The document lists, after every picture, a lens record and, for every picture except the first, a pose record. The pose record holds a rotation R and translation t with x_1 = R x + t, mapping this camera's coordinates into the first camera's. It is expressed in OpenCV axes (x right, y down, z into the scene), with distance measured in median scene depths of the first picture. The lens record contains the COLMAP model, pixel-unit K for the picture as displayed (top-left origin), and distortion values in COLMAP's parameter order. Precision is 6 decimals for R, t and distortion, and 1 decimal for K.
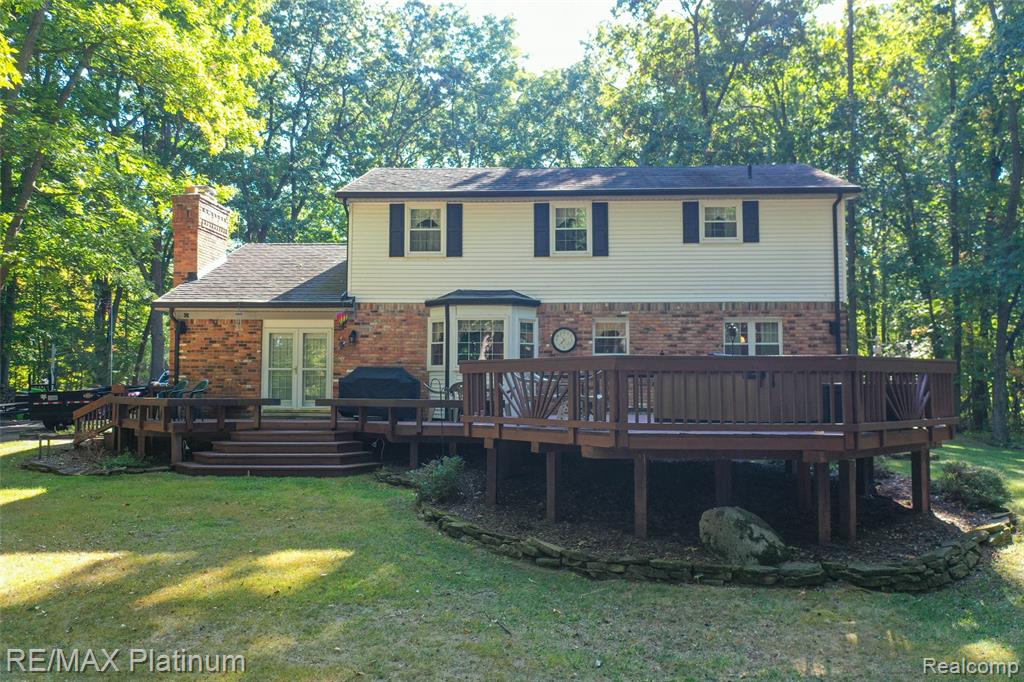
lens RADIAL K [[712.6, 0, 511.7], [0, 712.6, 333.4], [0, 0, 1]] dist [0.002984, -0.000352]
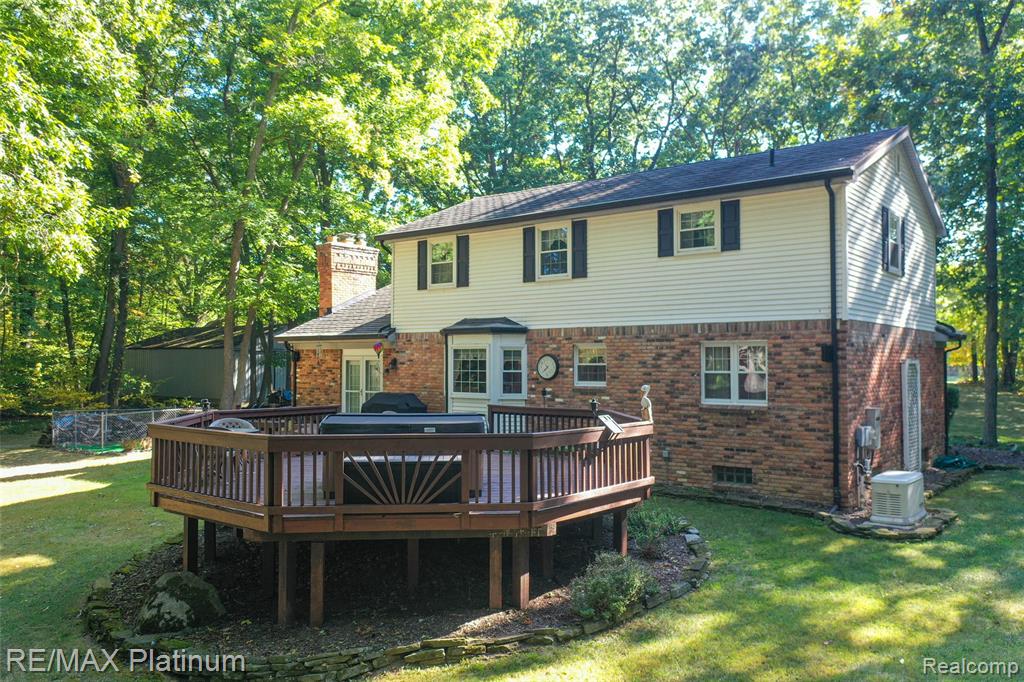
lens RADIAL K [[817.5, 0, 508.5], [0, 817.5, 345.9], [0, 0, 1]] dist [0.002163, 0.004677]
pose [[0.806461, -0.012803, -0.591149, 0.685884], [0.013991, 0.999899, -0.002568, -0.017512], [0.591122, -0.006199, 0.806558, 0.078336]]
